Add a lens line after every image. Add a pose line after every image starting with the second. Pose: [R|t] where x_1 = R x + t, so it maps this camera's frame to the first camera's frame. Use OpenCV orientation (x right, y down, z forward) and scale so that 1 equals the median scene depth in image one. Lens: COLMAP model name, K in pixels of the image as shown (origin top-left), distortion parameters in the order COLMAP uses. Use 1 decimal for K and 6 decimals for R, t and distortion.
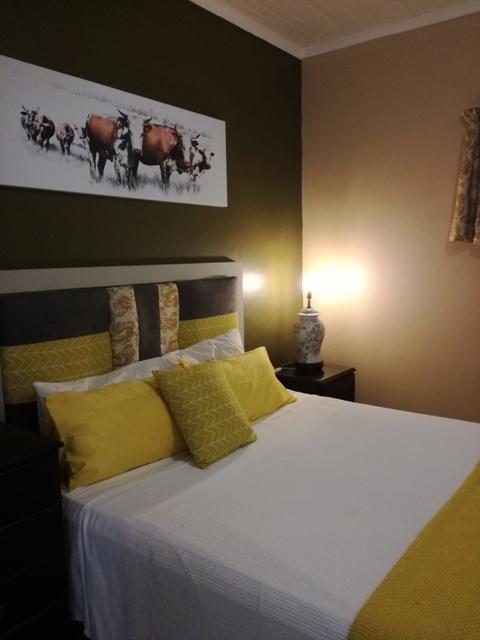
lens RADIAL K [[523.9, 0, 236.1], [0, 523.9, 319.8], [0, 0, 1]] dist [0.095556, -0.229753]
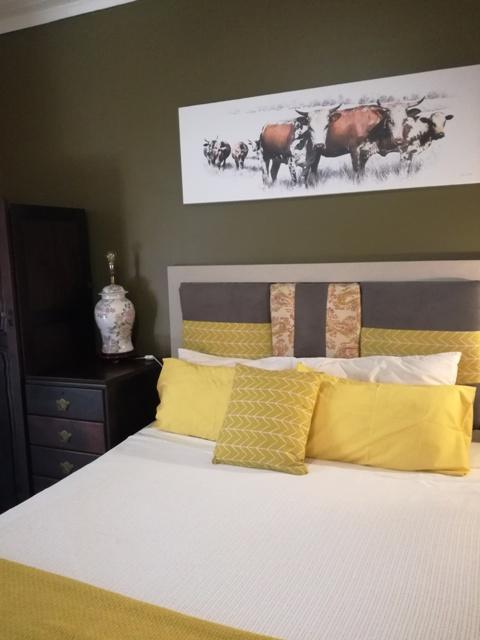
lens RADIAL K [[523.9, 0, 236.1], [0, 523.9, 319.8], [0, 0, 1]] dist [0.095556, -0.229753]
pose [[0.243254, 0.142706, -0.959407, 0.767297], [-0.094928, 0.987872, 0.122871, -0.110260], [0.965306, 0.061186, 0.253850, 0.638019]]
